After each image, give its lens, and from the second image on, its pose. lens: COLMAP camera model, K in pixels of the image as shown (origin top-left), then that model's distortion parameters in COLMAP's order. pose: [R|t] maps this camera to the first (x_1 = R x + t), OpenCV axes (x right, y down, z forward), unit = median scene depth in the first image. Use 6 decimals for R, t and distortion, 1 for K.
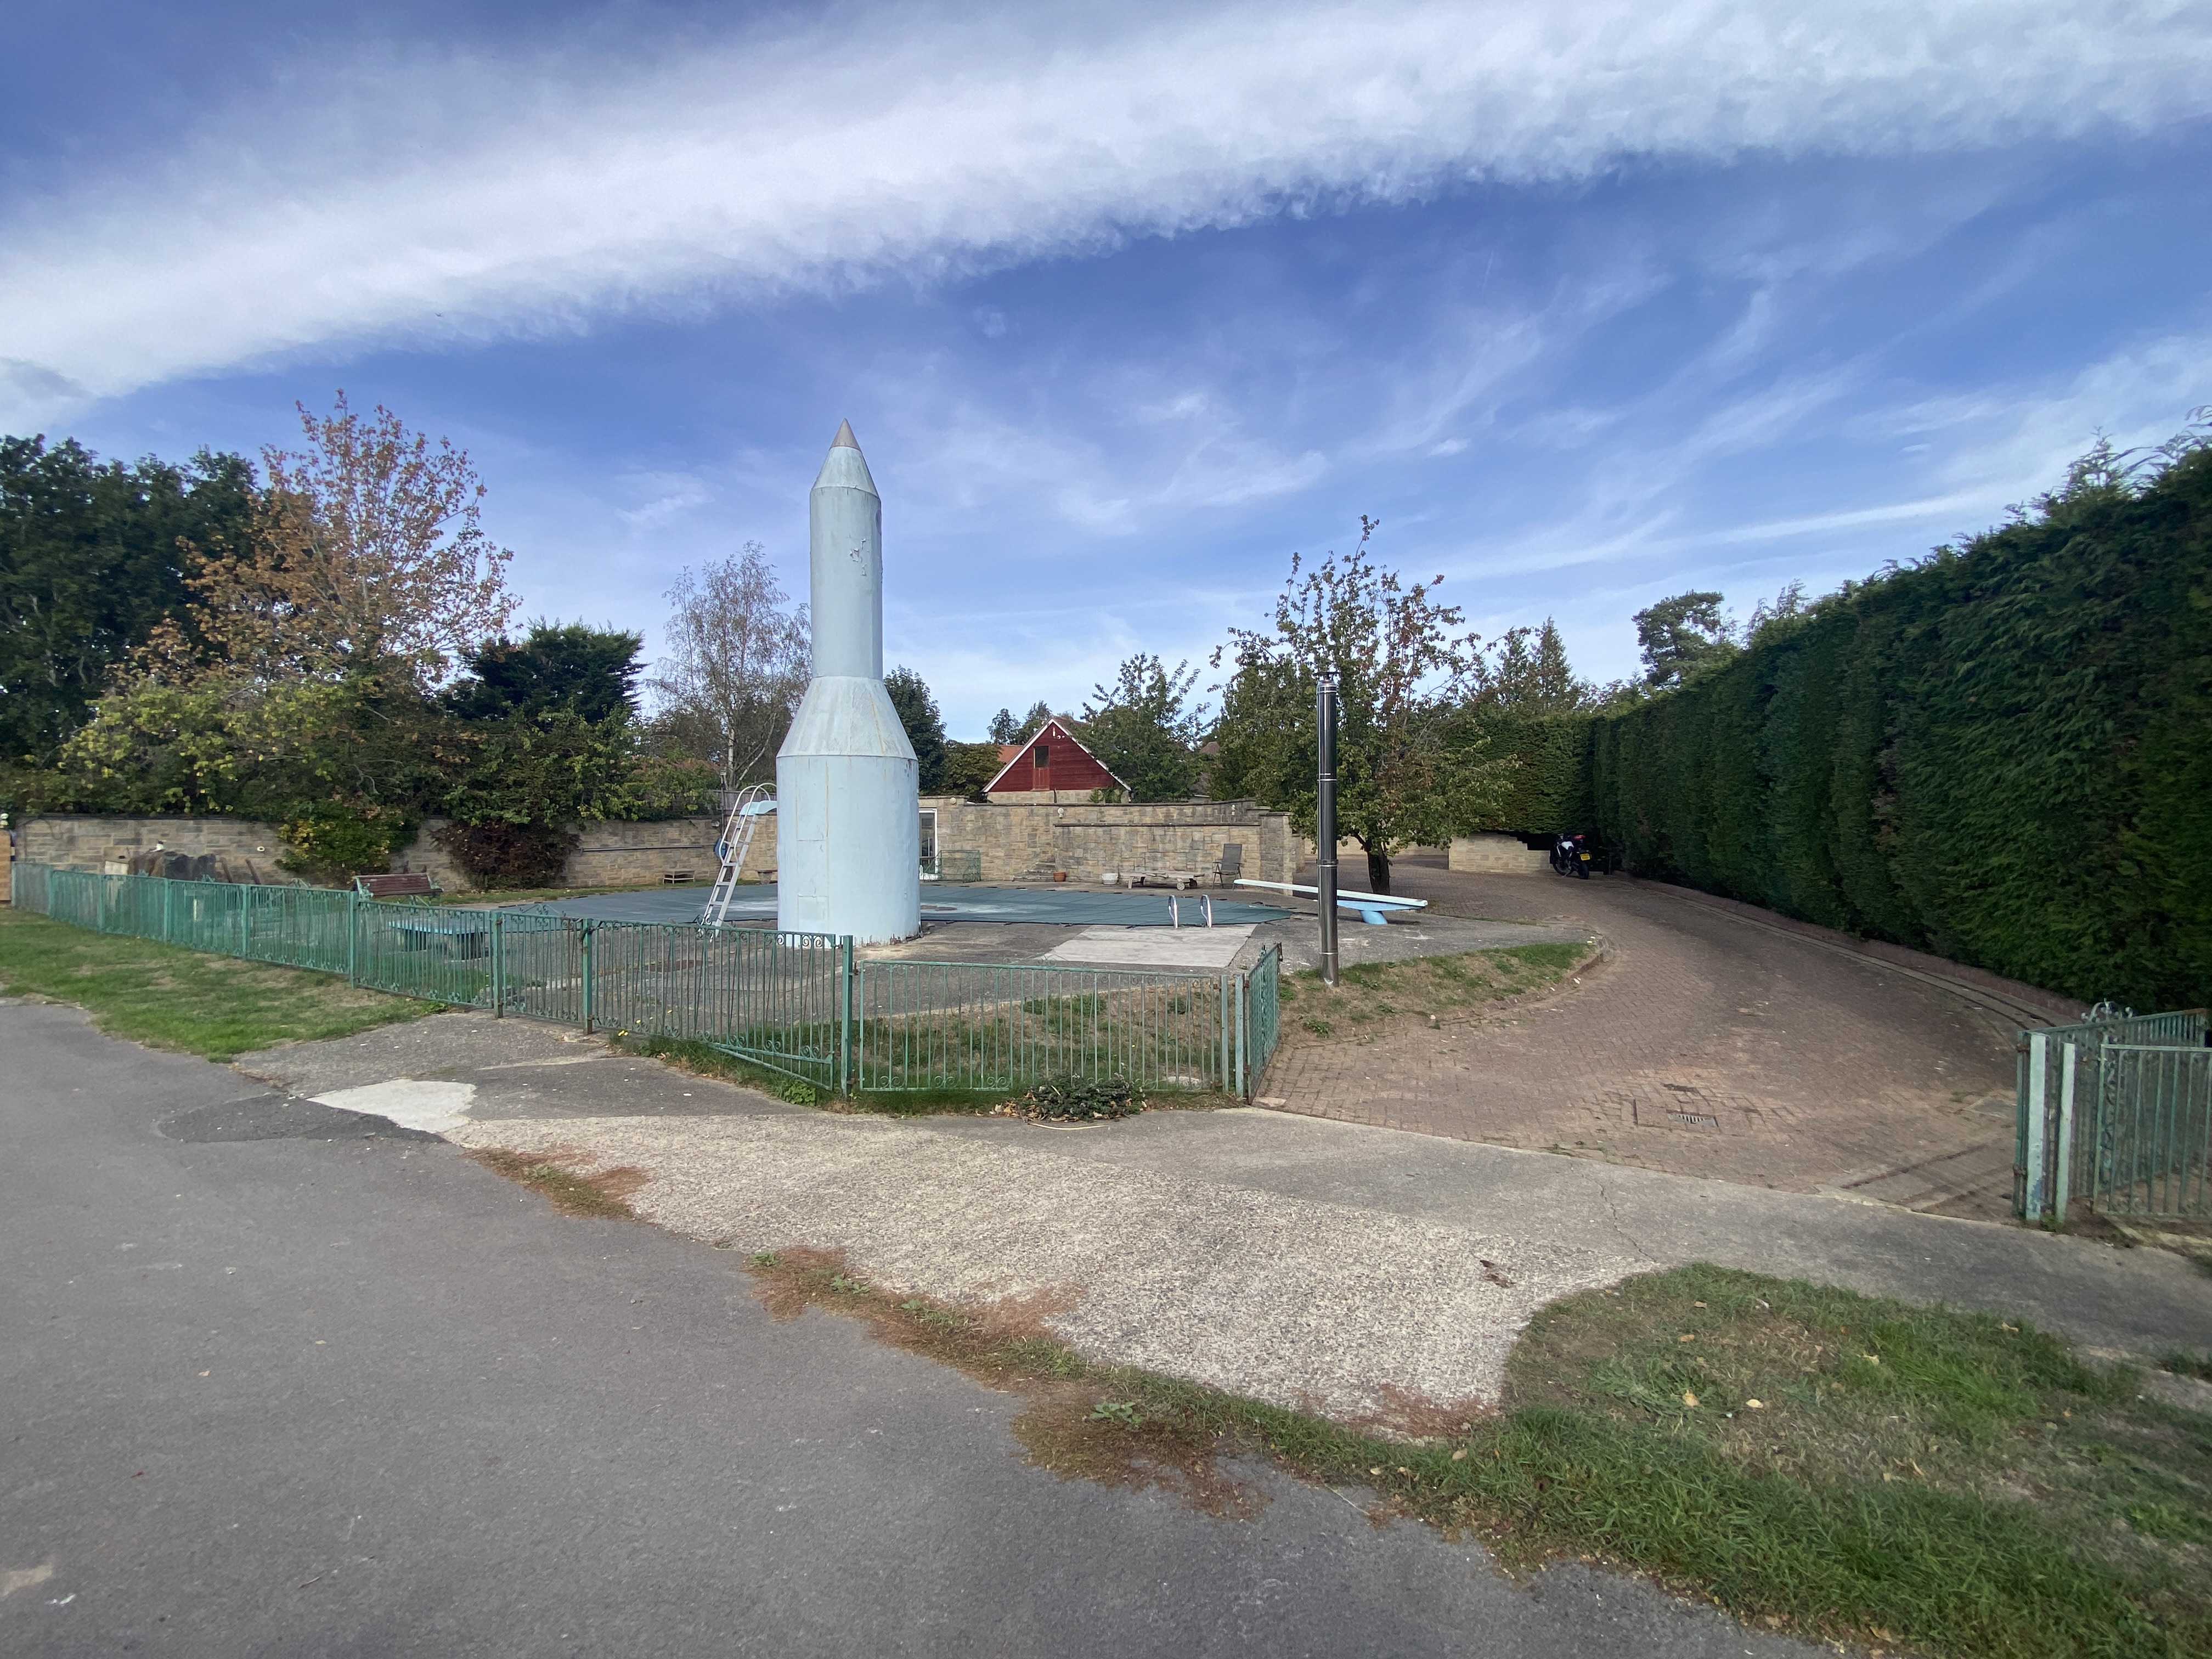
lens RADIAL K [[901.0, 0, 1095.1], [0, 901.0, 823.0], [0, 0, 1]] dist [0.032935, -0.025198]
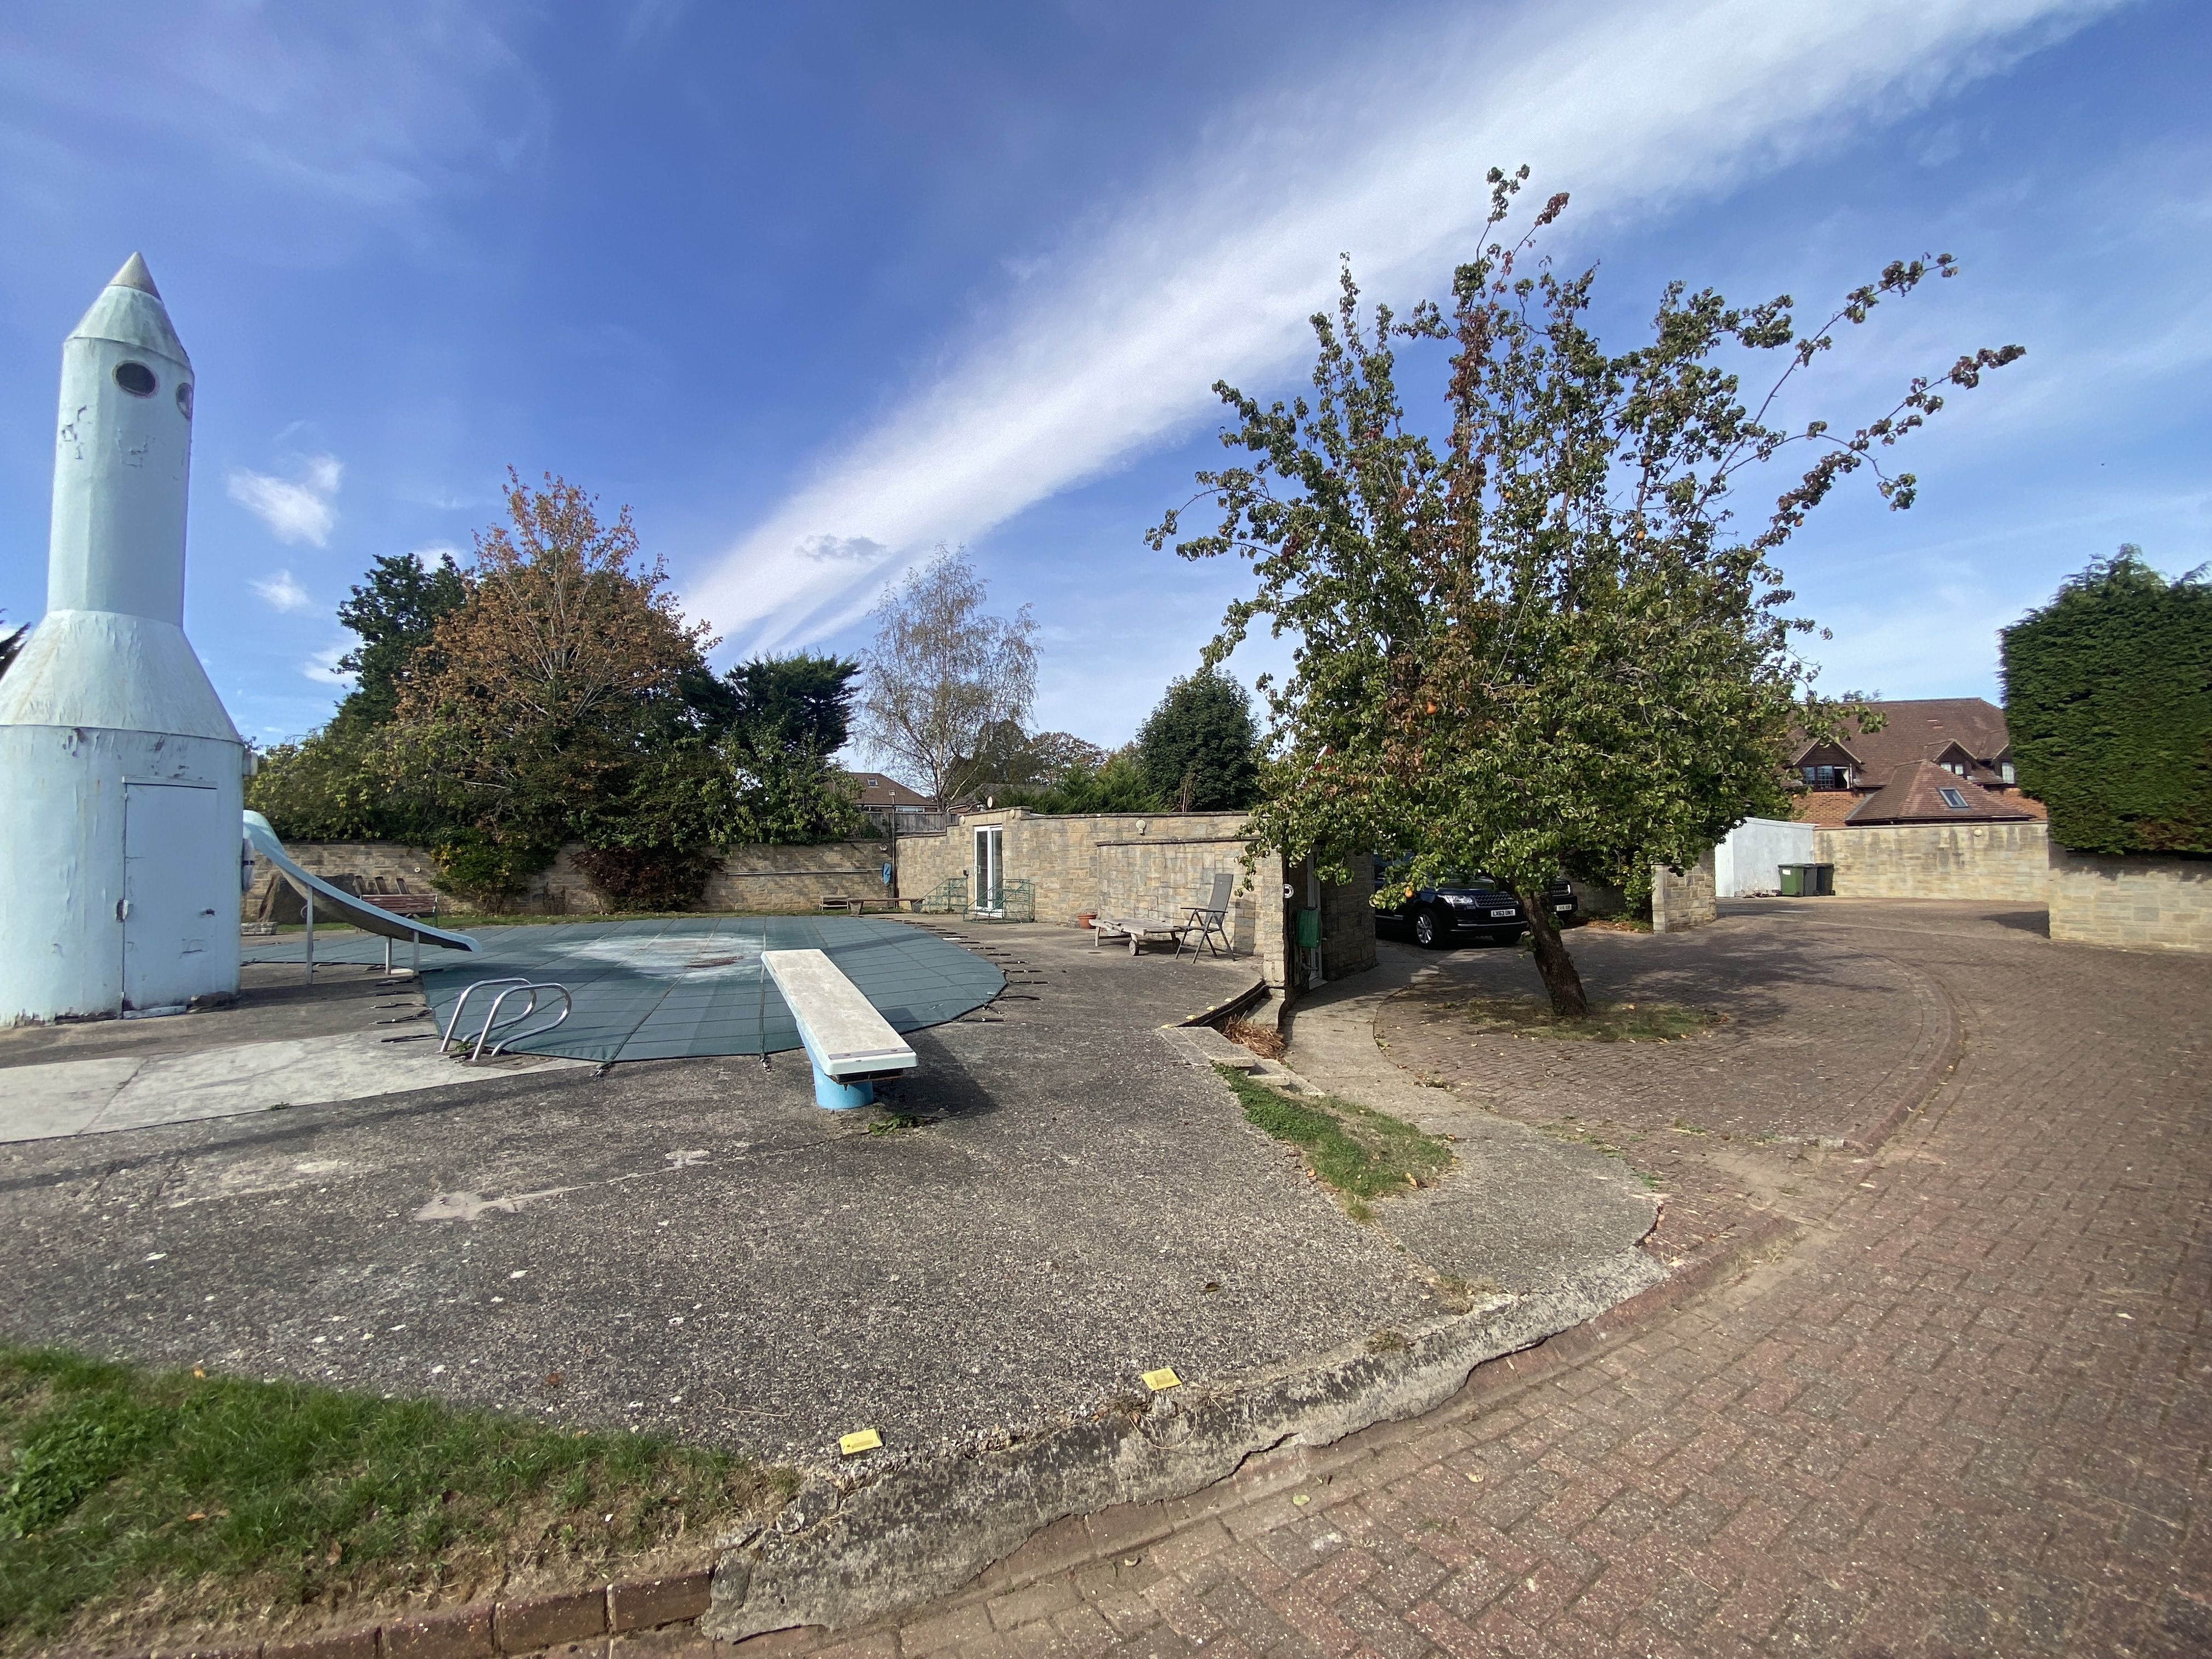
lens RADIAL K [[901.0, 0, 1095.1], [0, 901.0, 823.0], [0, 0, 1]] dist [0.032935, -0.025198]
pose [[0.804673, -0.023309, -0.593261, 0.362002], [0.004162, 0.999426, -0.033622, 0.009124], [0.593704, 0.024586, 0.804308, 0.456261]]
